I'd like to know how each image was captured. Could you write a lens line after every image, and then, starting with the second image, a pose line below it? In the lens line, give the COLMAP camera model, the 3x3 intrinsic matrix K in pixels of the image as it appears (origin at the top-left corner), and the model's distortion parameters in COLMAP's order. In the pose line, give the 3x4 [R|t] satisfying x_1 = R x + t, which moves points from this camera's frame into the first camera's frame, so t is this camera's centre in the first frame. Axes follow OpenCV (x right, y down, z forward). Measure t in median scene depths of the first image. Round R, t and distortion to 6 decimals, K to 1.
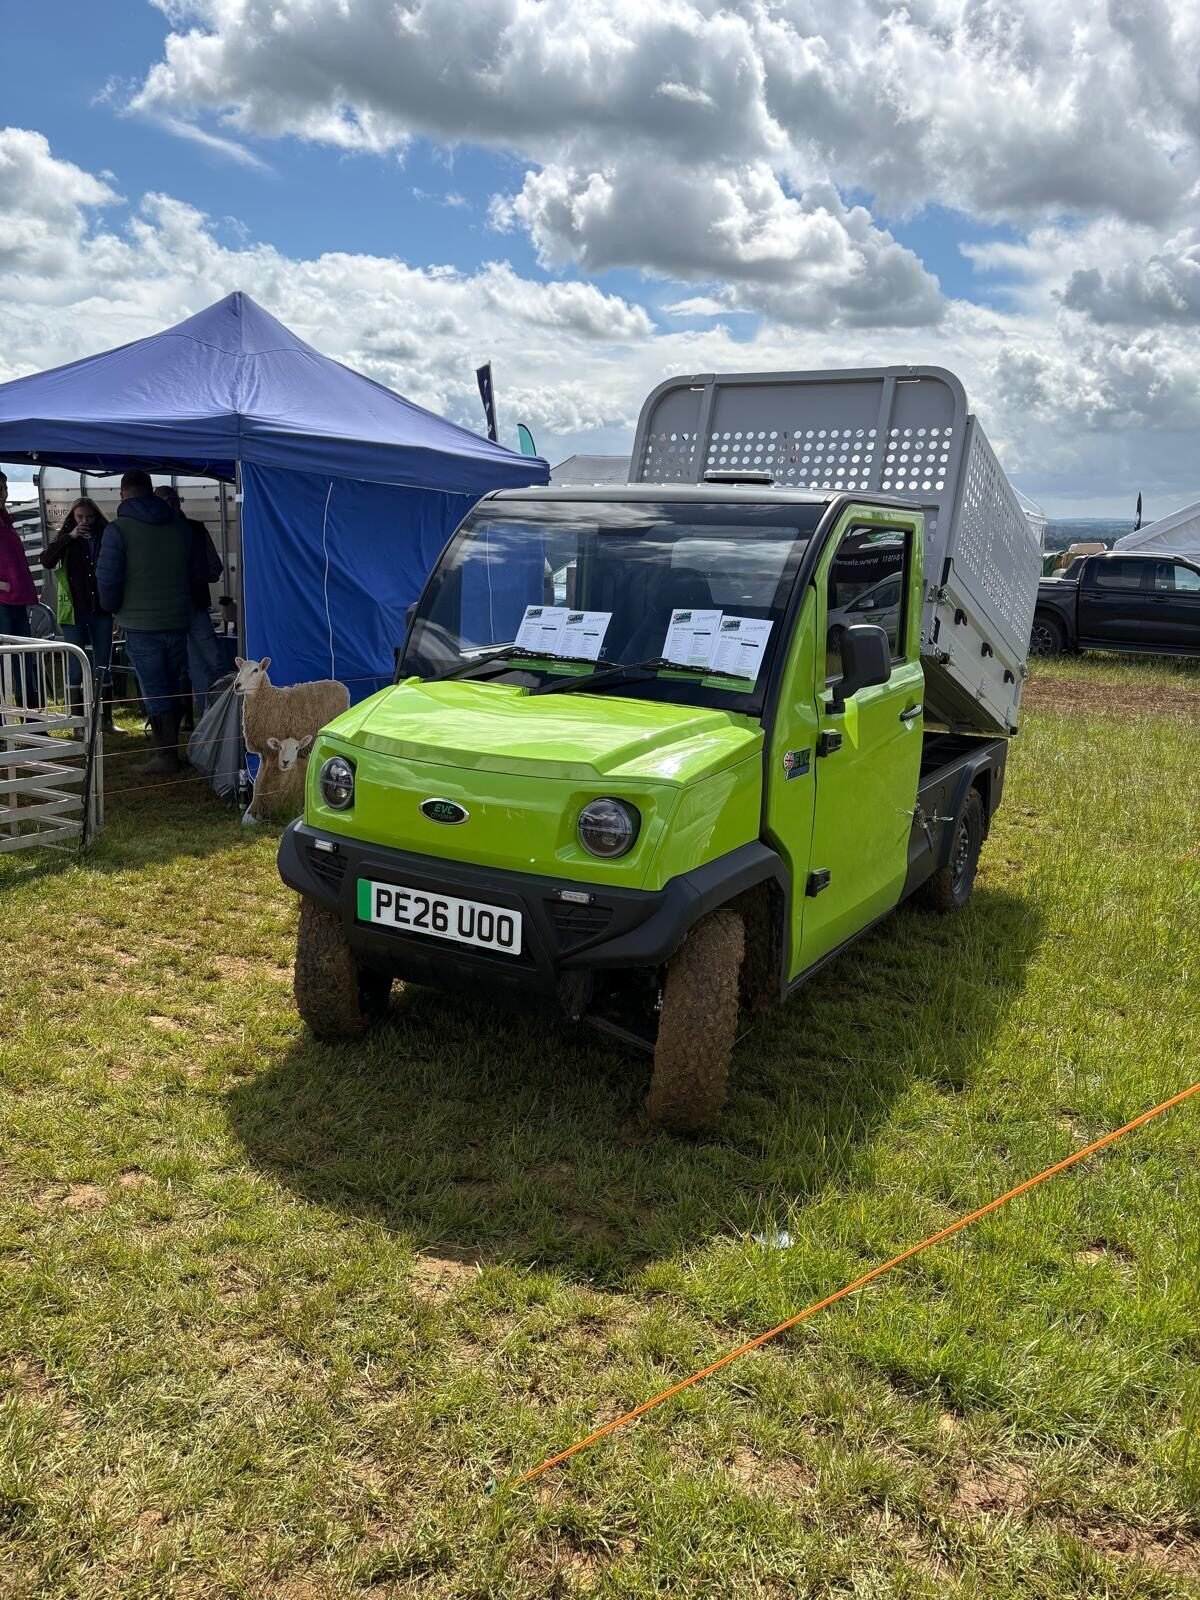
lens RADIAL K [[1215.3, 0, 600.0], [0, 1215.3, 800.0], [0, 0, 1]] dist [0.056720, -0.060132]
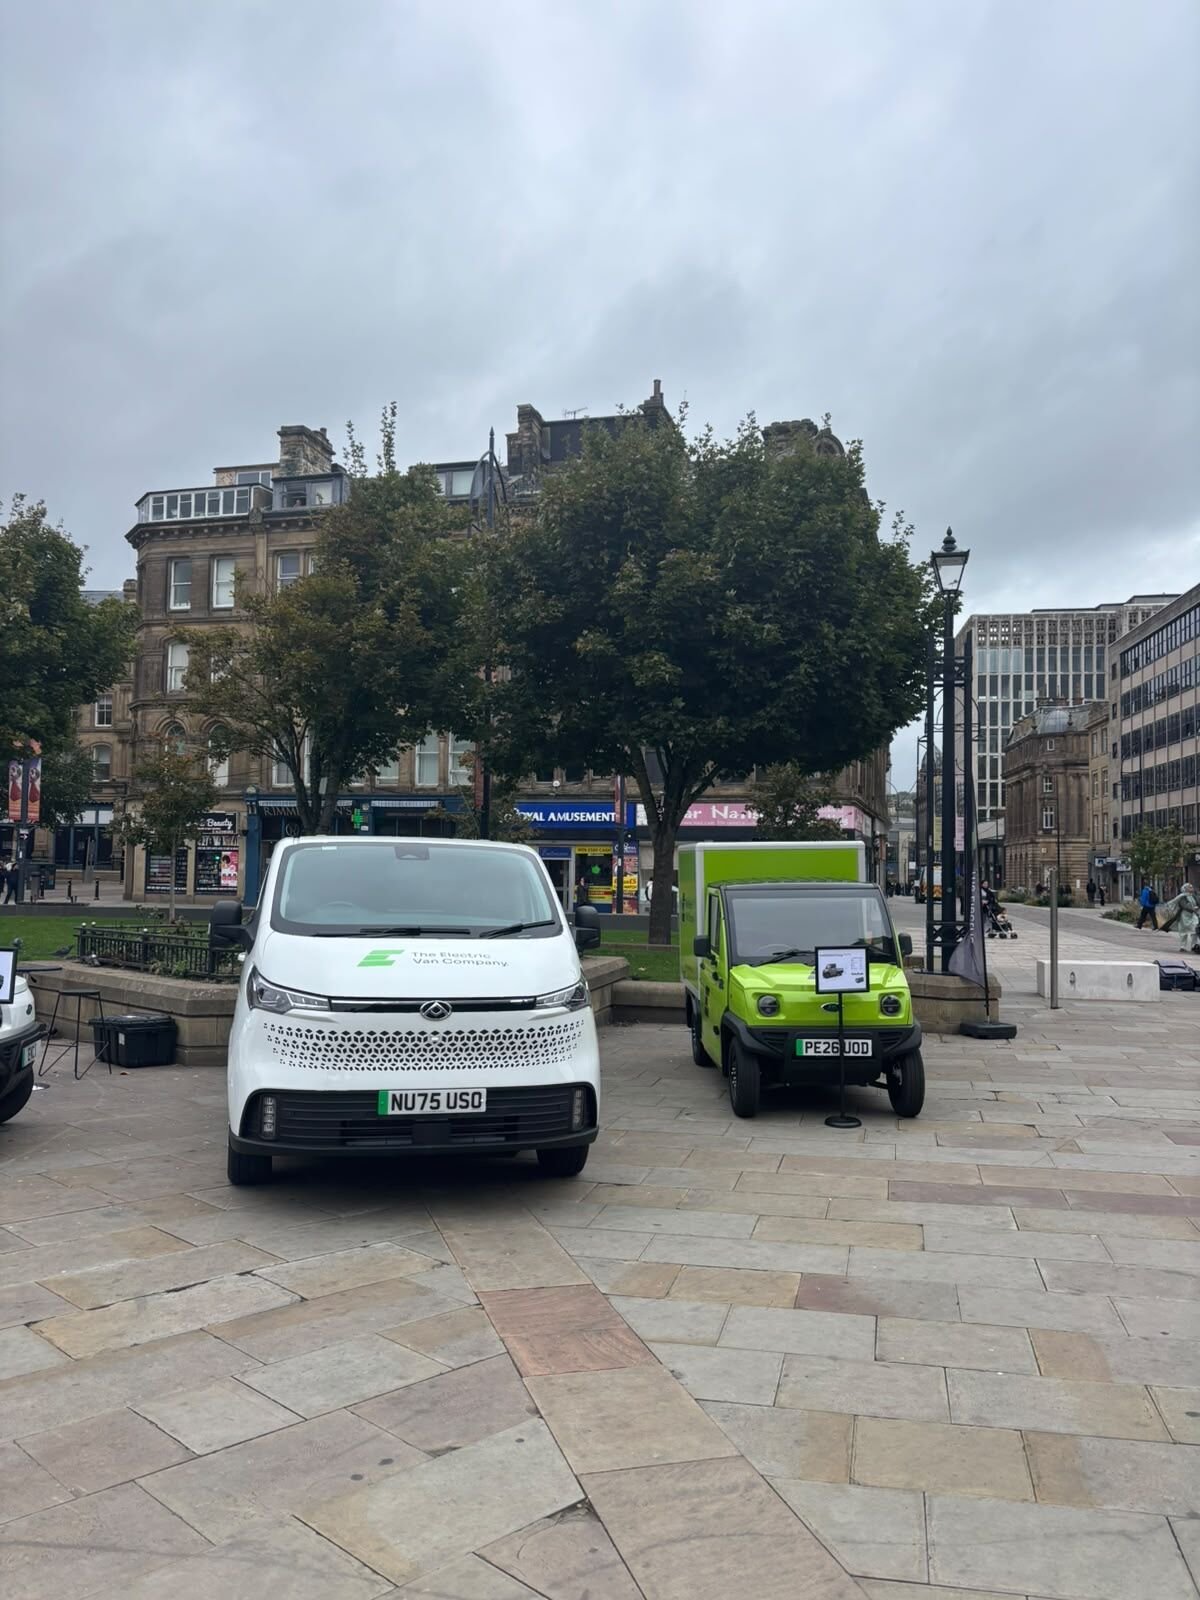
lens RADIAL K [[1214.8, 0, 592.3], [0, 1214.8, 796.7], [0, 0, 1]] dist [0.128236, -0.312804]
pose [[0.848293, -0.003208, 0.529517, -1.994270], [0.138311, 0.966610, -0.215719, 0.068700], [-0.511144, 0.256231, 0.820413, -1.073660]]
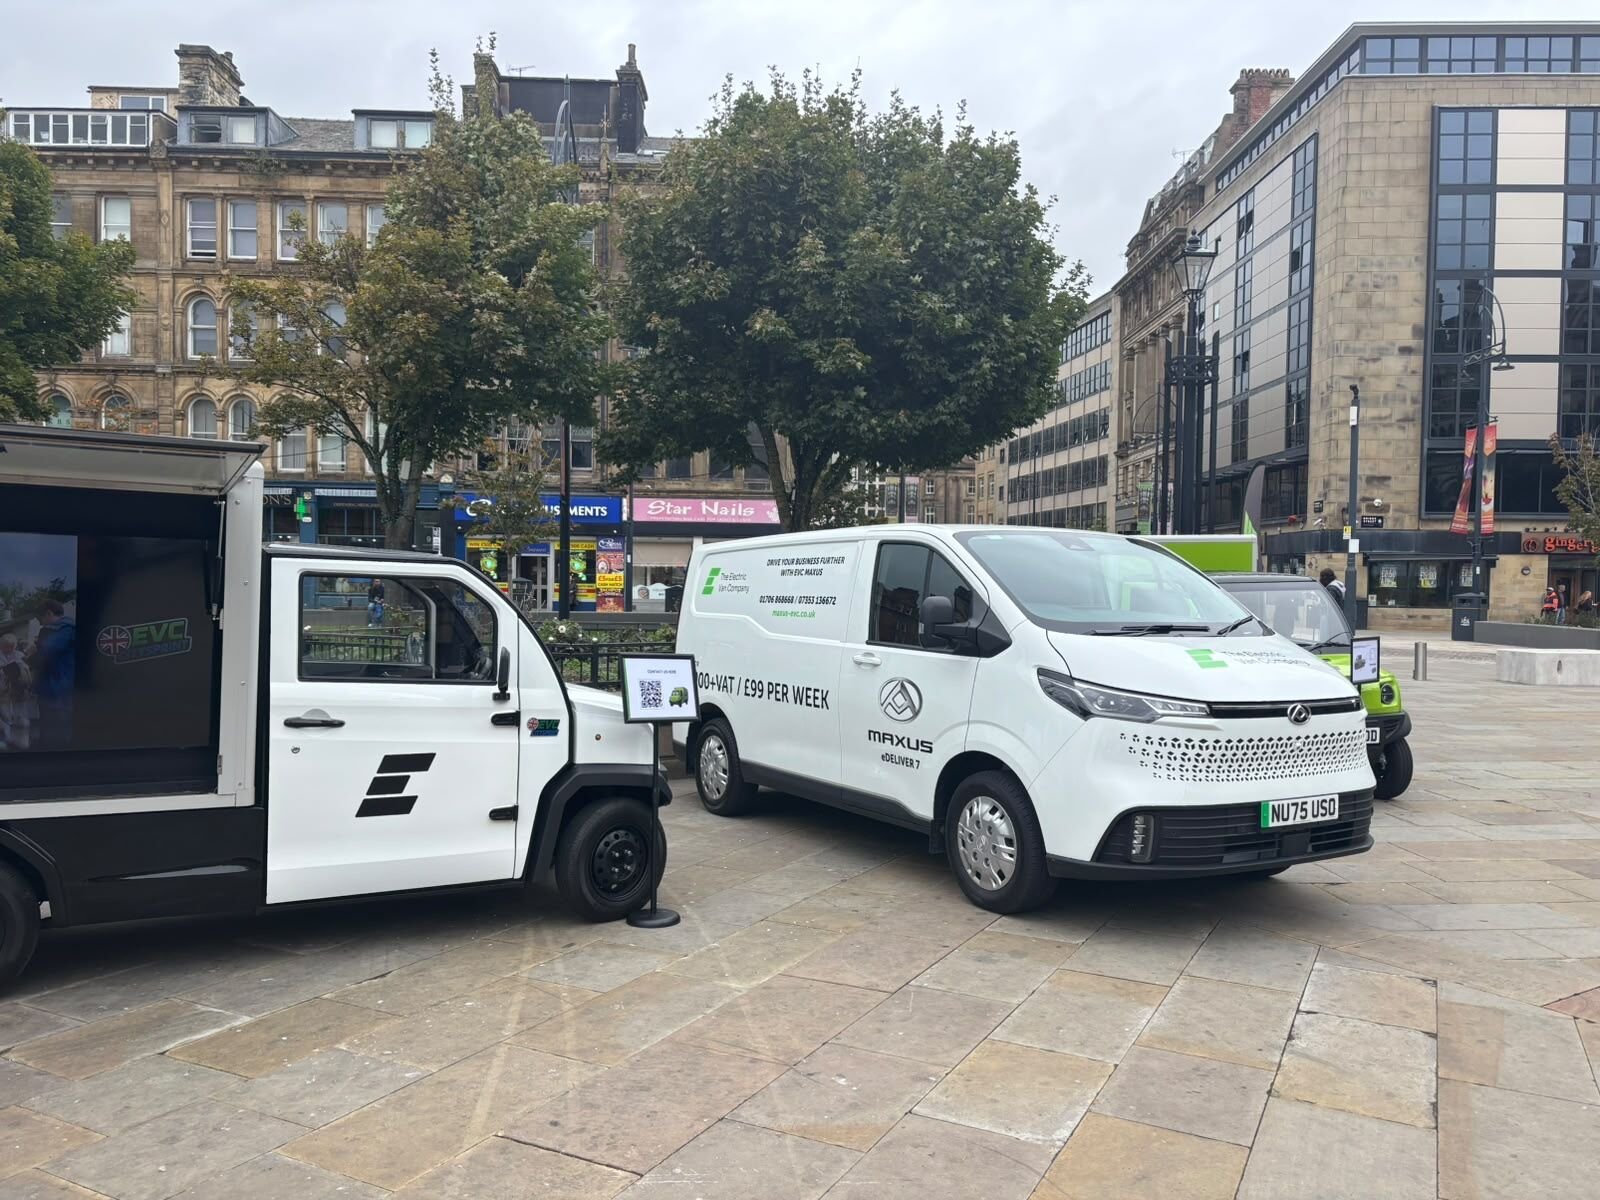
lens RADIAL K [[1214.1, 0, 800.0], [0, 1214.1, 600.0], [0, 0, 1]] dist [0.056351, -0.056561]
pose [[0.655859, -0.055513, 0.752839, -2.958159], [0.178755, 0.980349, -0.083438, -0.192389], [-0.733413, 0.189297, 0.652895, 0.043639]]
